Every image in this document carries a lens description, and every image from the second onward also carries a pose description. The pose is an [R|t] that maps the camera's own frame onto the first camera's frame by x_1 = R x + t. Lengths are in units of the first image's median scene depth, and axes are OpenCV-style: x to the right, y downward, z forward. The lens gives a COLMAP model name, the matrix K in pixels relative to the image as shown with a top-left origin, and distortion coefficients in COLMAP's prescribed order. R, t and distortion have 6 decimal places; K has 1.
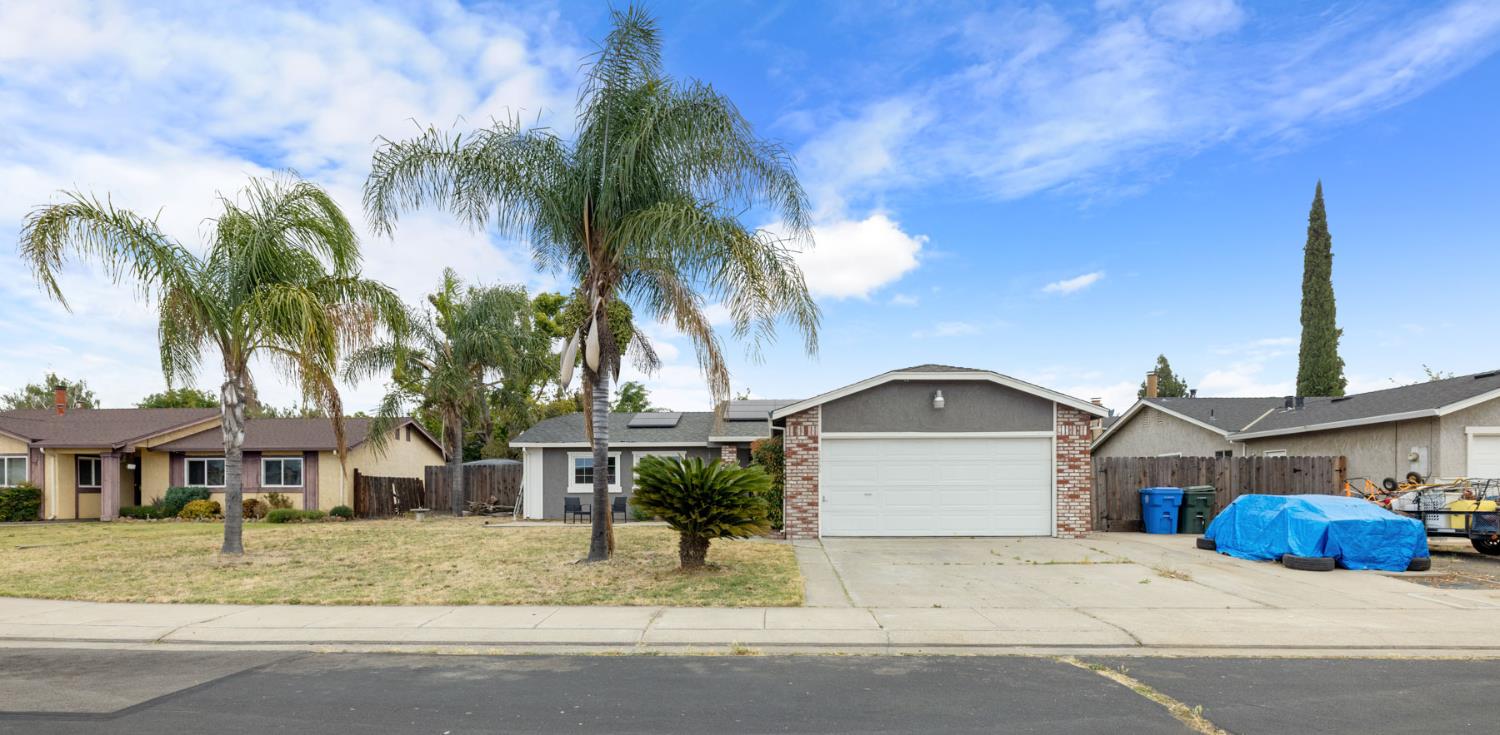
lens RADIAL K [[718.6, 0, 750.4], [0, 718.6, 497.0], [0, 0, 1]] dist [-0.002478, 0.000098]
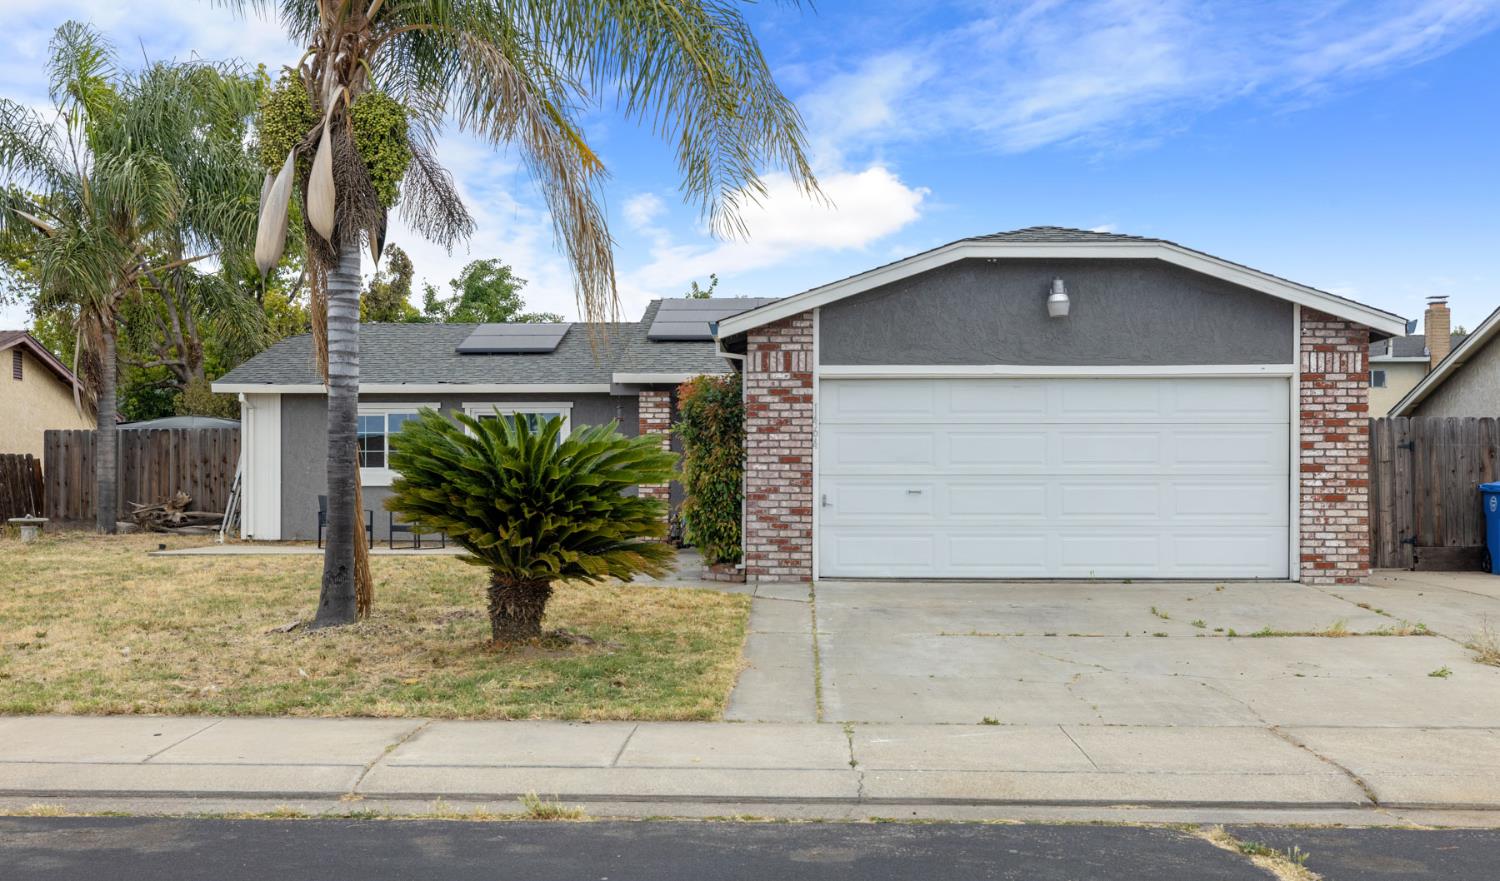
lens RADIAL K [[1464.6, 0, 750.6], [0, 1464.6, 497.8], [0, 0, 1]] dist [0.000139, 0.005992]
pose [[0.999981, 0.004210, -0.004568, 0.057234], [-0.004205, 0.999991, 0.001033, -0.000188], [0.004572, -0.001014, 0.999989, 0.002377]]
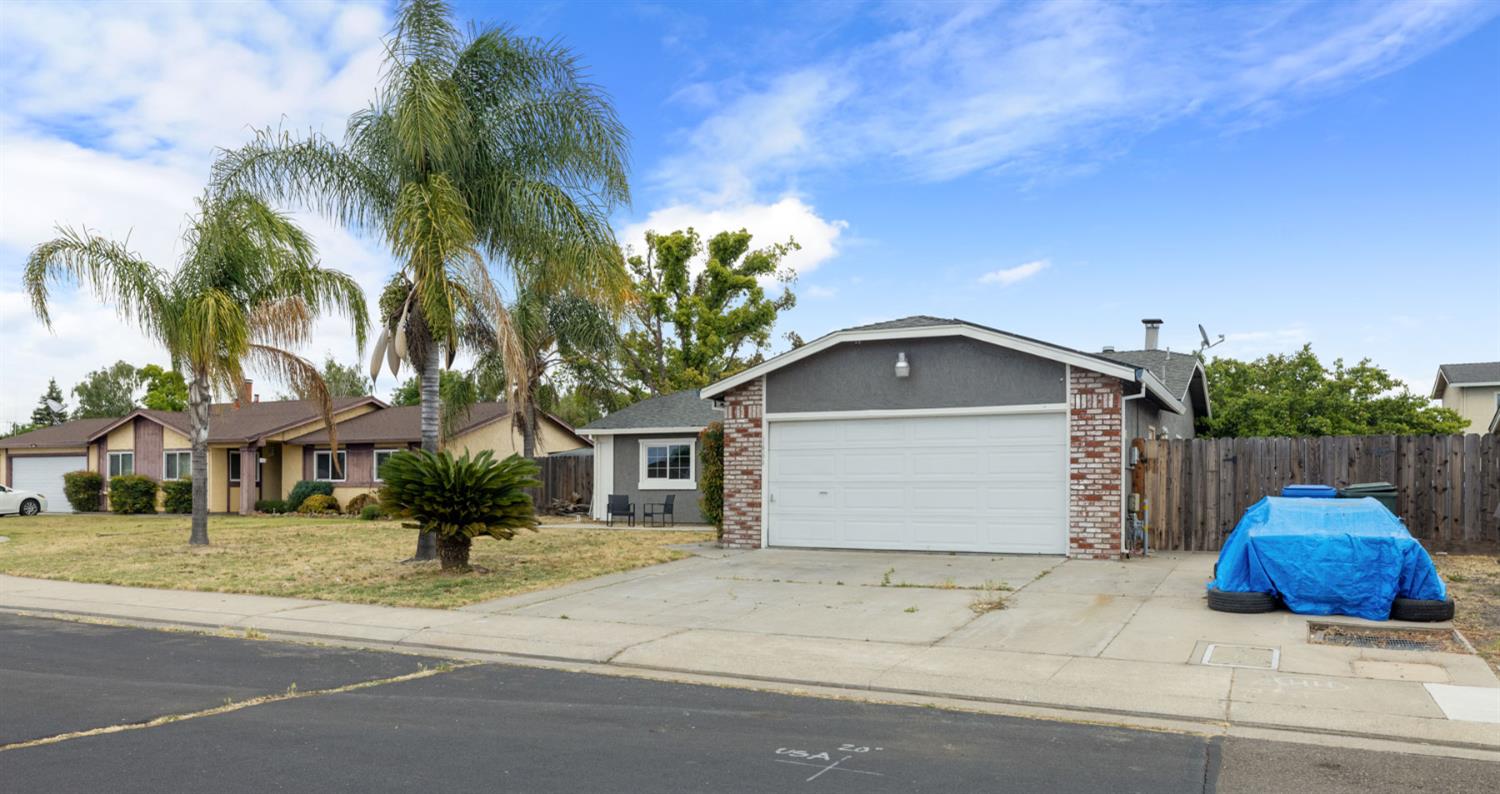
lens RADIAL K [[1052.6, 0, 747.6], [0, 1052.6, 491.1], [0, 0, 1]] dist [-0.000291, -0.001149]
pose [[0.903105, 0.006141, -0.429375, 0.576462], [-0.008637, 0.999955, -0.003864, -0.000517], [0.429333, 0.007198, 0.903118, -0.044469]]
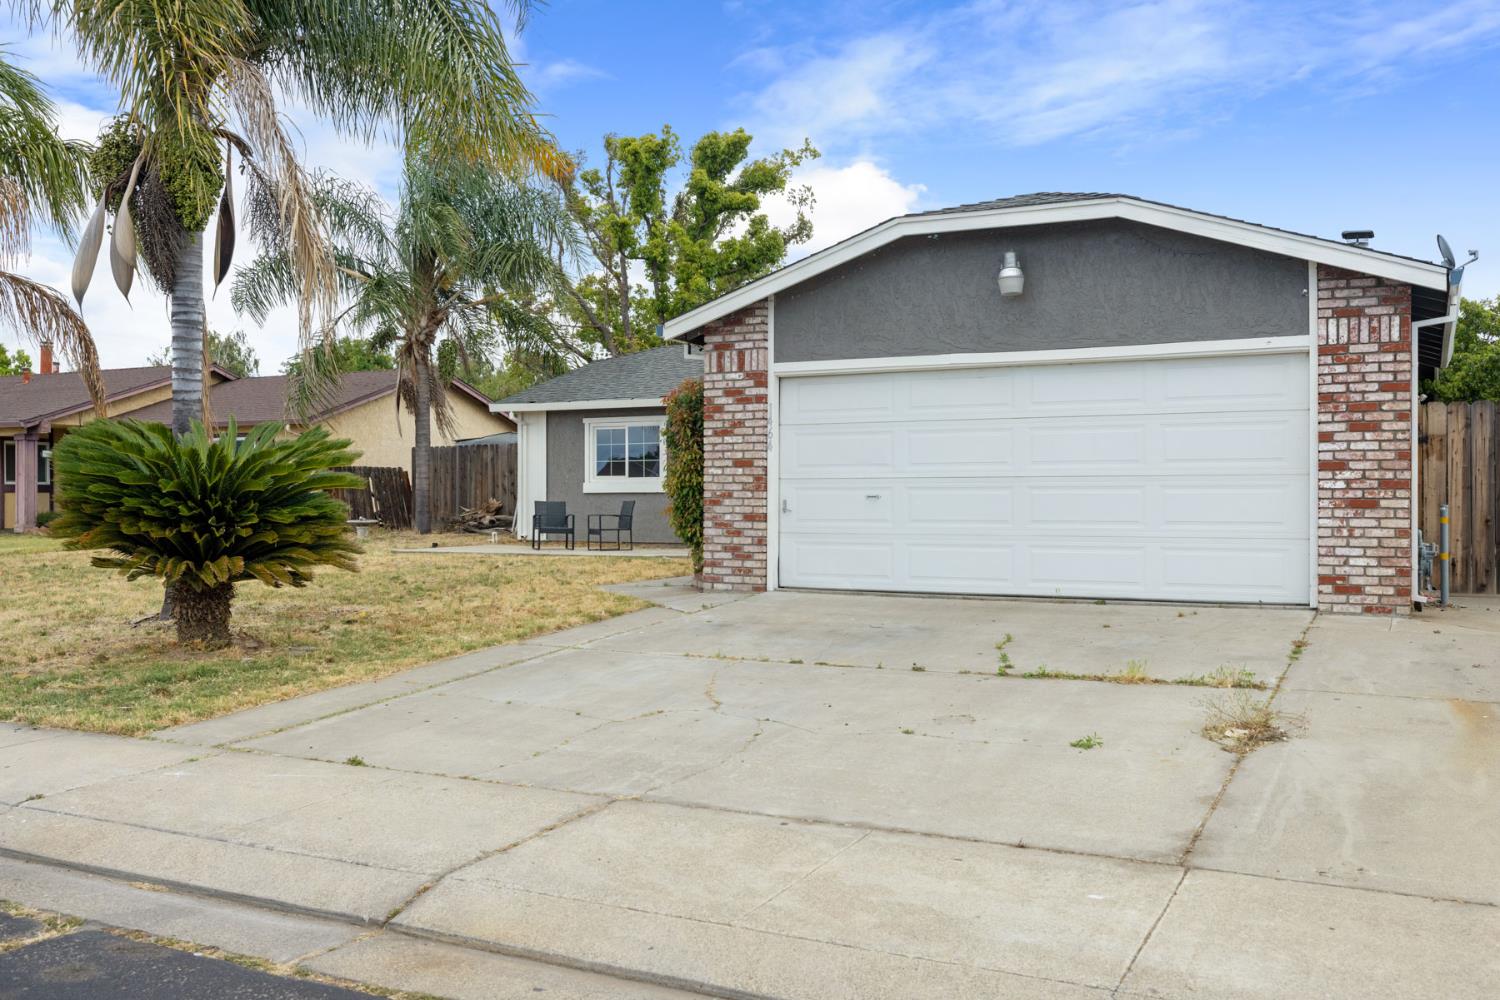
lens RADIAL K [[1320.7, 0, 750.0], [0, 1320.7, 500.0], [0, 0, 1]] dist [-0.000308, 0.000949]
pose [[0.903347, 0.003309, -0.428899, 0.452166], [-0.003714, 0.999993, -0.000108, -0.001269], [0.428895, 0.001691, 0.903353, 0.225027]]
